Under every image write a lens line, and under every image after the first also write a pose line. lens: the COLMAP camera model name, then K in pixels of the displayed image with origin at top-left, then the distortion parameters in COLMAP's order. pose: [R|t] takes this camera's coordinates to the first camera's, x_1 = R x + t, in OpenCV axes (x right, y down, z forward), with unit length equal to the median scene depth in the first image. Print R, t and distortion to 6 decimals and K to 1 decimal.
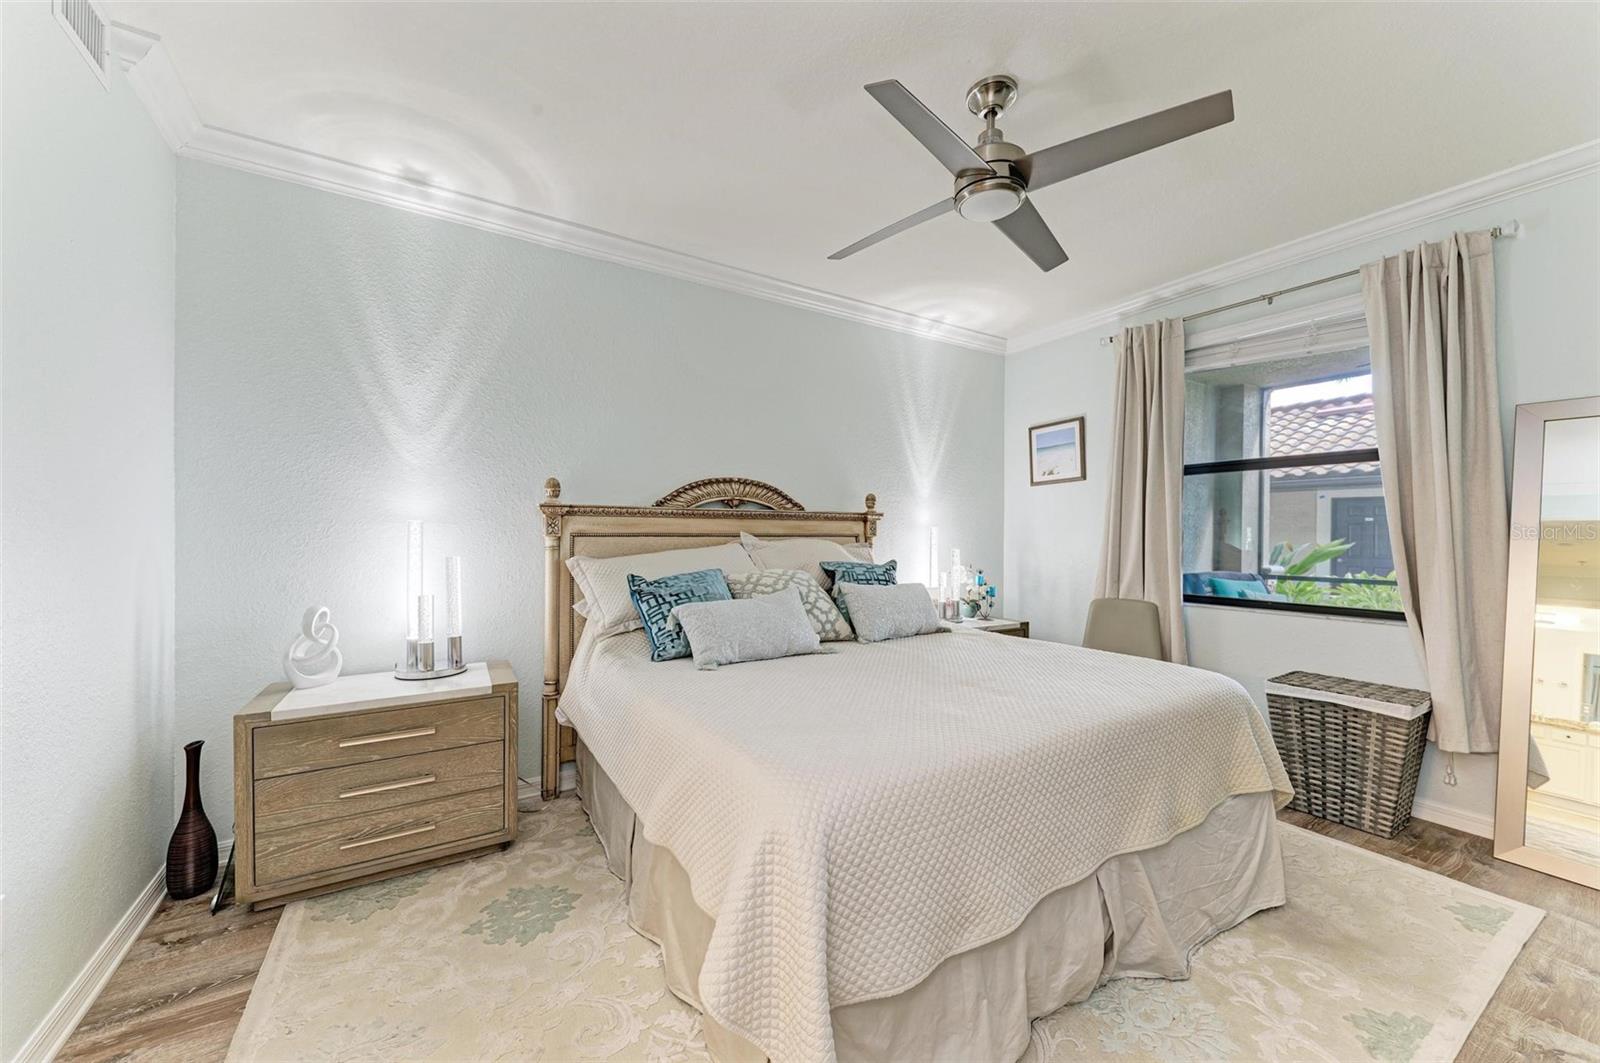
lens RADIAL K [[604.5, 0, 804.2], [0, 604.5, 530.7], [0, 0, 1]] dist [-0.000201, -0.000009]
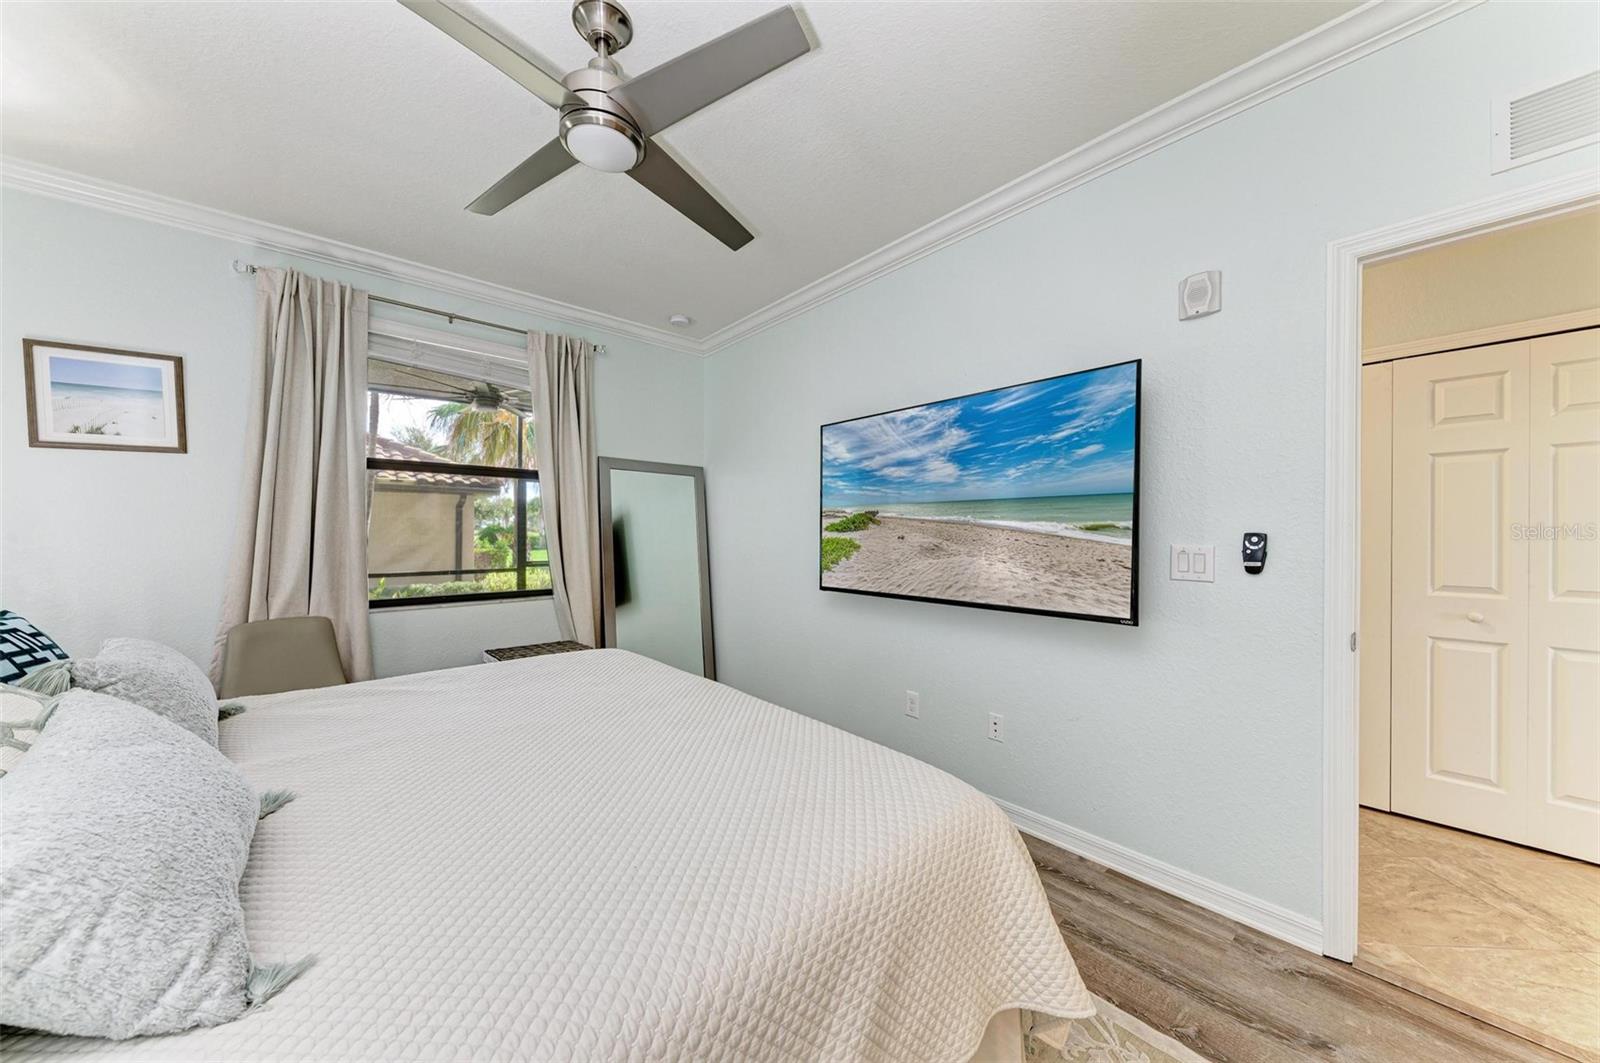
lens RADIAL K [[548.7, 0, 805.1], [0, 548.7, 538.5], [0, 0, 1]] dist [-0.000034, -0.000105]
pose [[-0.170143, -0.009685, 0.985372, -0.282003], [-0.005702, 0.999945, 0.008843, 0.001167], [-0.985403, -0.004113, -0.170189, 0.478363]]
